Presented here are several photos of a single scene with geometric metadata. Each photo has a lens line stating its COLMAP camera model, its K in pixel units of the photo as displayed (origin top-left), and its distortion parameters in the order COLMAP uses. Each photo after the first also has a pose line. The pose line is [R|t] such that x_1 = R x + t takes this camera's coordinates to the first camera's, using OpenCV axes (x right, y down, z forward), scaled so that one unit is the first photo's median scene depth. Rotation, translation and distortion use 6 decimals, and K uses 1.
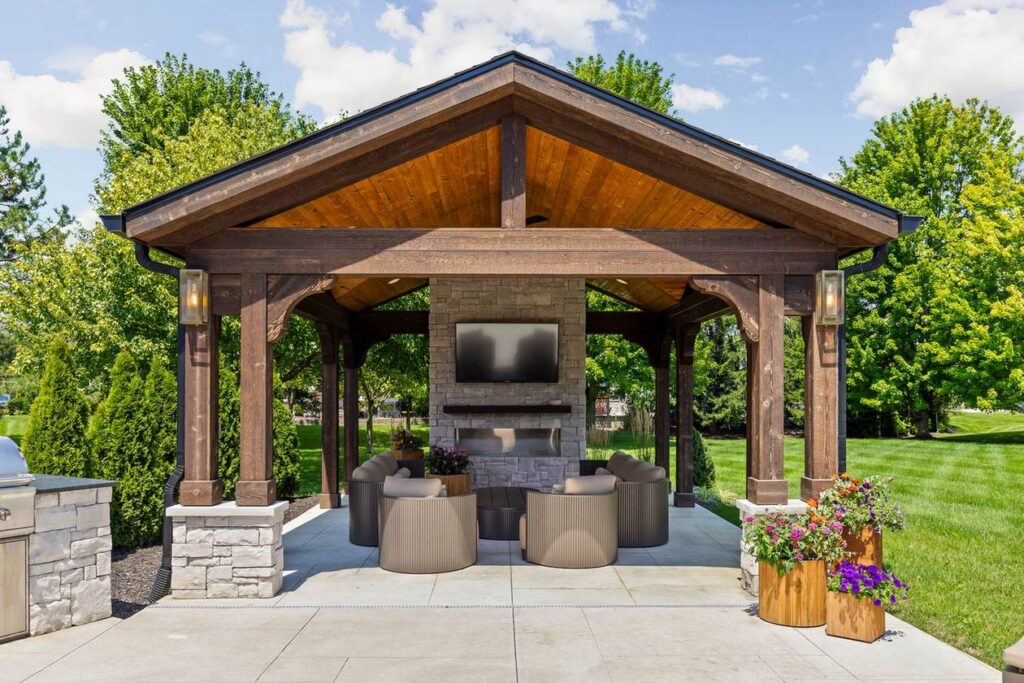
lens RADIAL K [[831.7, 0, 513.2], [0, 831.7, 387.9], [0, 0, 1]] dist [0.002729, -0.001440]
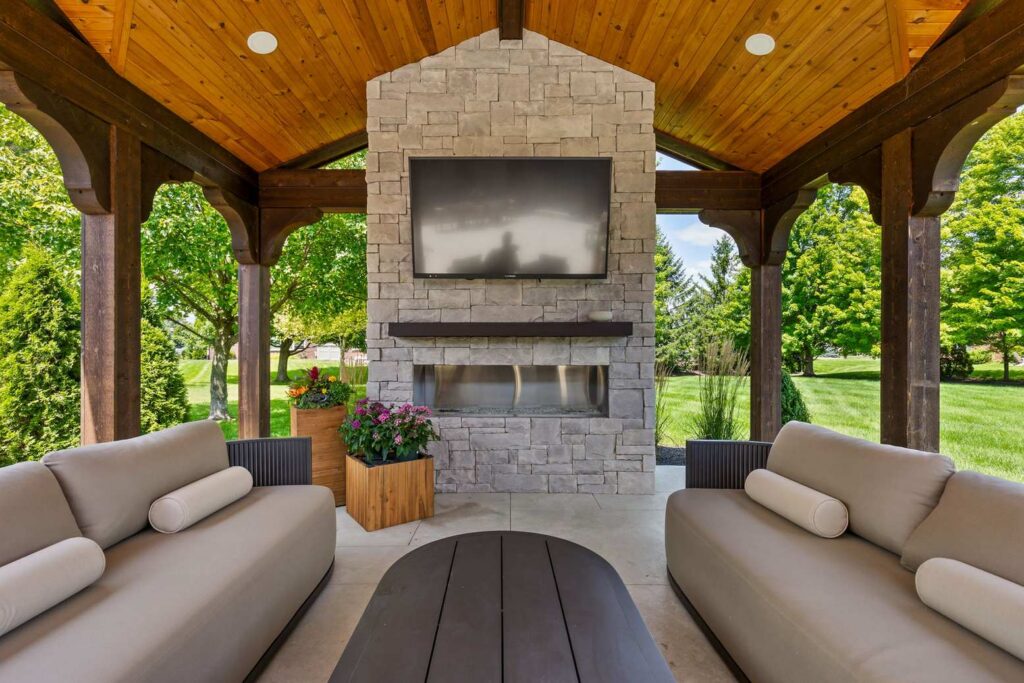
lens RADIAL K [[463.7, 0, 513.0], [0, 463.7, 347.8], [0, 0, 1]] dist [0.004589, 0.000102]
pose [[0.999972, 0.001321, -0.007416, -0.005438], [-0.001299, 0.999995, 0.002948, 0.060689], [0.007420, -0.002938, 0.999968, 1.161561]]
